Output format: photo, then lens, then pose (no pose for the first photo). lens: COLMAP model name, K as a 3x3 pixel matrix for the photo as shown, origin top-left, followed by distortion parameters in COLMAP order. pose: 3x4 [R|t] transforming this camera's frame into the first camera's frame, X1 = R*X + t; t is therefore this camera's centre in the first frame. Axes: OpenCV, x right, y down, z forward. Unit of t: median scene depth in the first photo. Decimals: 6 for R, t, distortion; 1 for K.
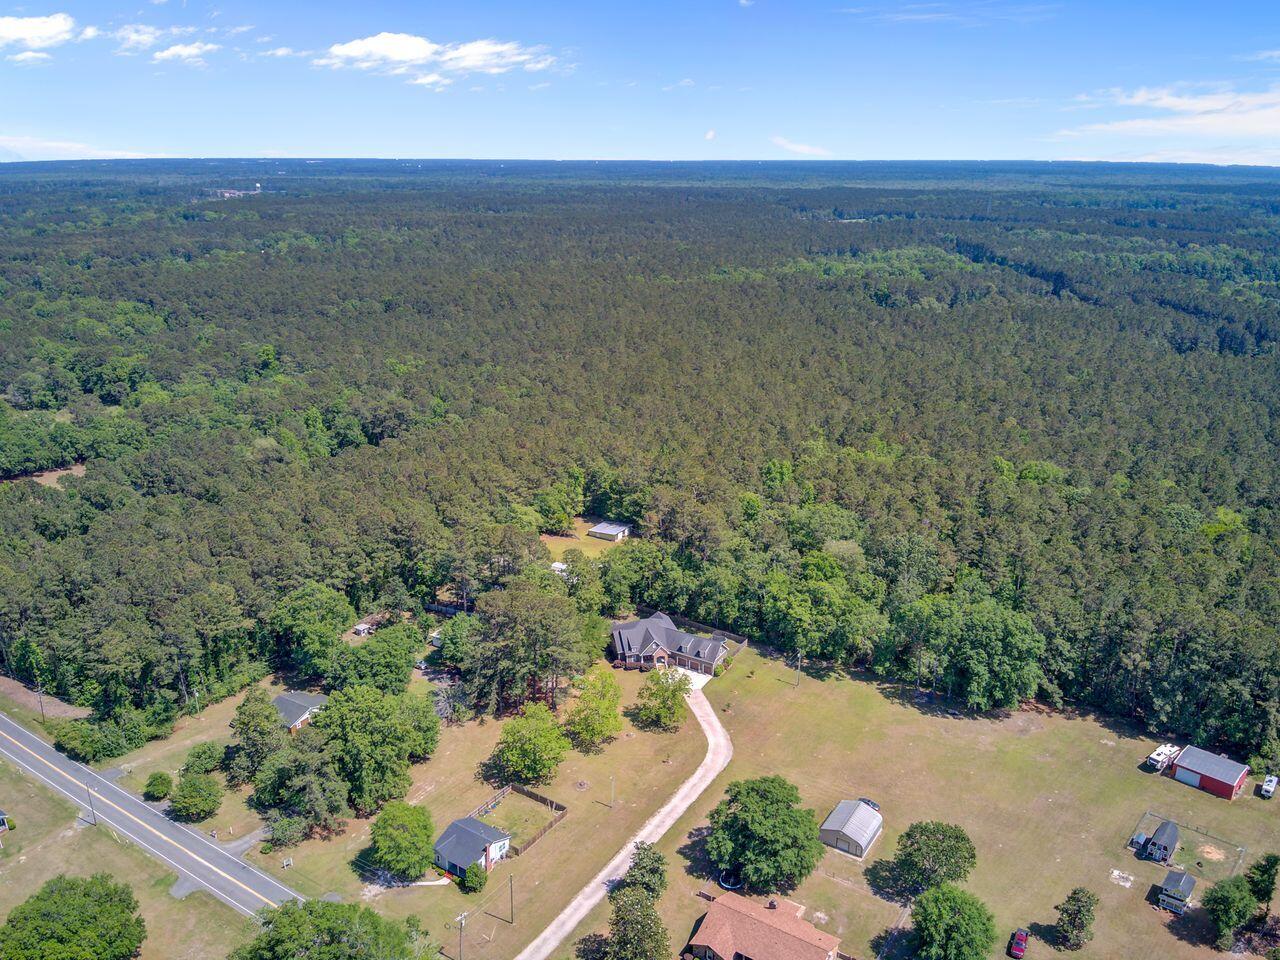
lens RADIAL K [[981.1, 0, 640.0], [0, 981.1, 480.0], [0, 0, 1]] dist [0.074422, -0.192362]
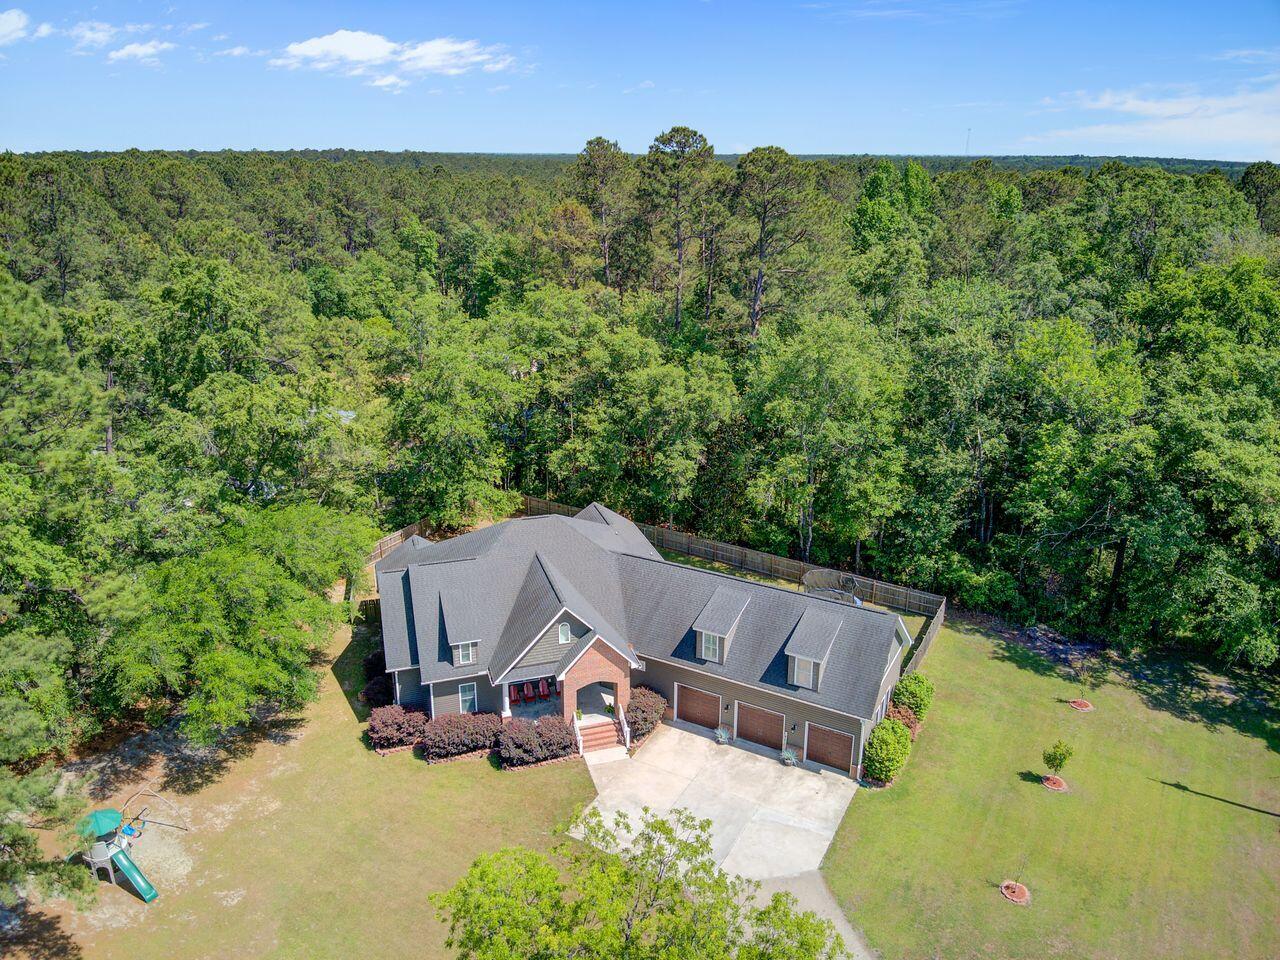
lens RADIAL K [[974.9, 0, 640.0], [0, 974.9, 480.0], [0, 0, 1]] dist [0.067804, -0.201967]
pose [[0.999068, 0.007205, 0.042553, 0.021993], [-0.006760, 0.999921, -0.010588, 0.144864], [-0.042626, 0.010291, 0.999038, 0.826661]]
